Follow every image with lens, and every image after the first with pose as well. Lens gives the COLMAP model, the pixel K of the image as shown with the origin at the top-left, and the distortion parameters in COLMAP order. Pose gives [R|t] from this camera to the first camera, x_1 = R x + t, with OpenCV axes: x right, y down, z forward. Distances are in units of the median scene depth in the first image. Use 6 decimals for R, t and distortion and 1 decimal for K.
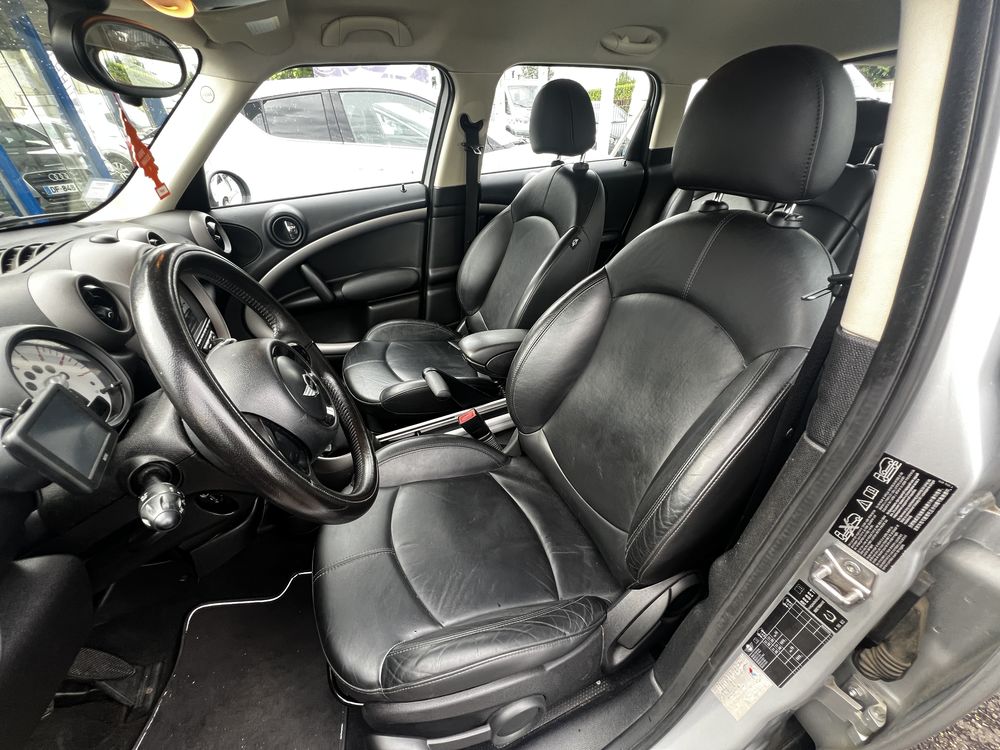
lens RADIAL K [[398.4, 0, 494.2], [0, 398.4, 373.5], [0, 0, 1]] dist [-0.001101, 0.000019]
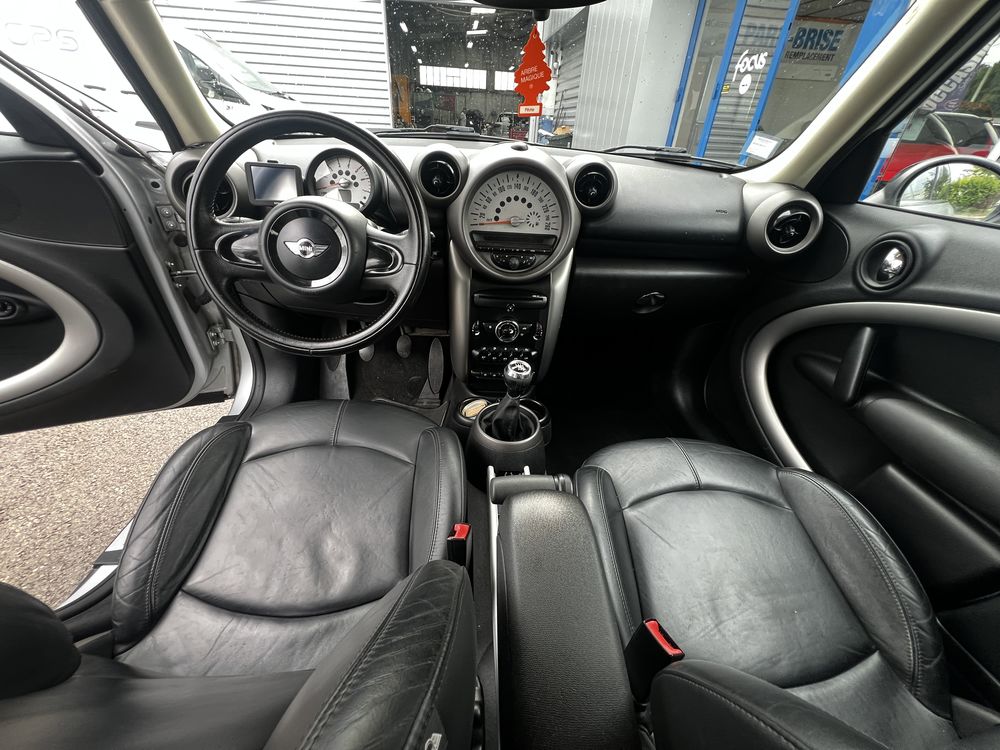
lens RADIAL K [[398.4, 0, 498.7], [0, 398.4, 375.1], [0, 0, 1]] dist [-0.001101, 0.000019]
pose [[-0.348992, 0.520287, -0.779427, 0.188112], [-0.535020, 0.572230, 0.621535, -0.317572], [0.769388, 0.633920, 0.078660, 0.618171]]
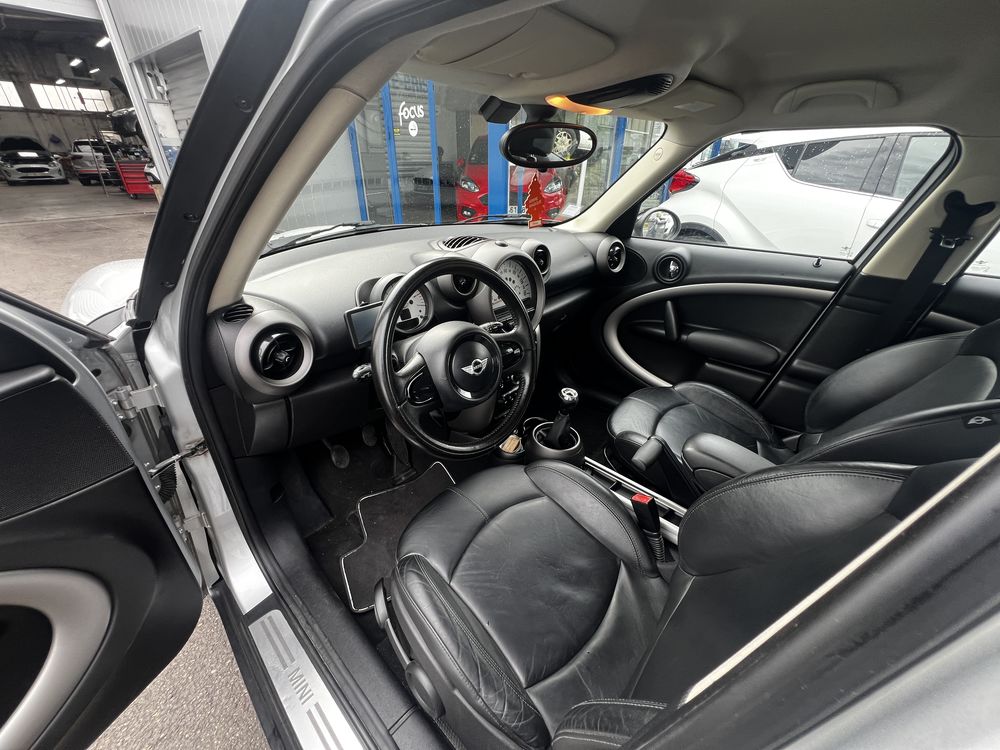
lens RADIAL K [[398.4, 0, 499.0], [0, 398.4, 372.4], [0, 0, 1]] dist [-0.001101, 0.000019]
pose [[0.412942, 0.476052, -0.776437, 0.271715], [-0.518308, 0.823837, 0.229455, -0.126836], [0.748889, 0.307682, 0.586938, 0.082598]]
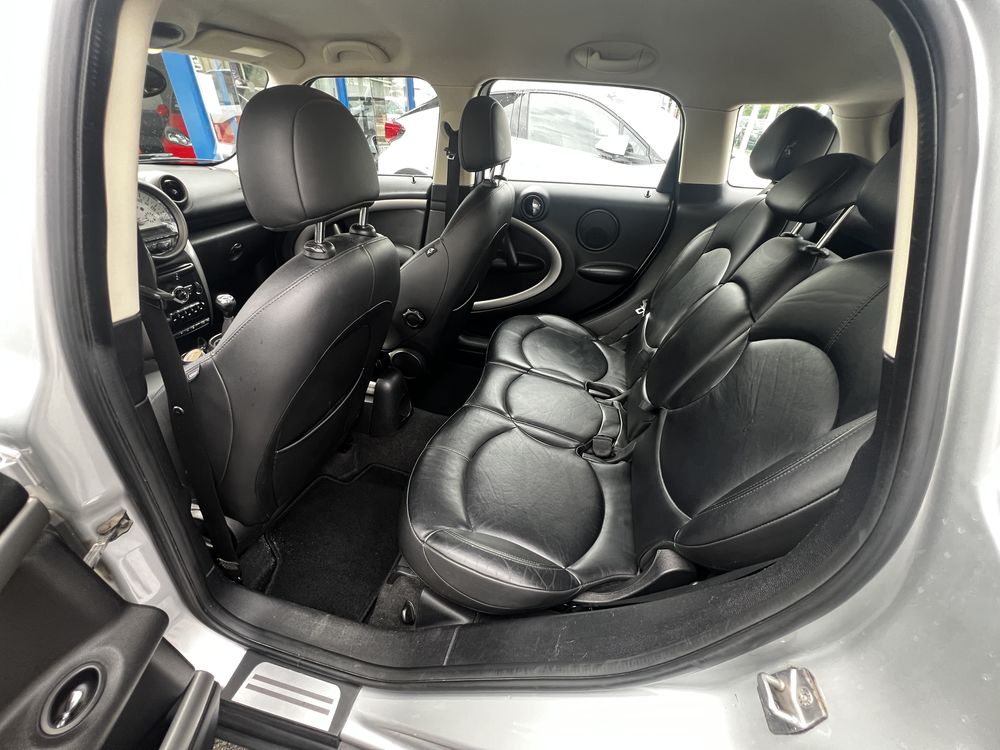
lens RADIAL K [[398.4, 0, 496.1], [0, 398.4, 374.0], [0, 0, 1]] dist [-0.001101, 0.000019]
pose [[0.787855, 0.387818, -0.478416, 0.798063], [-0.383734, 0.916725, 0.111190, -0.175731], [0.481697, 0.095982, 0.871065, 0.160282]]
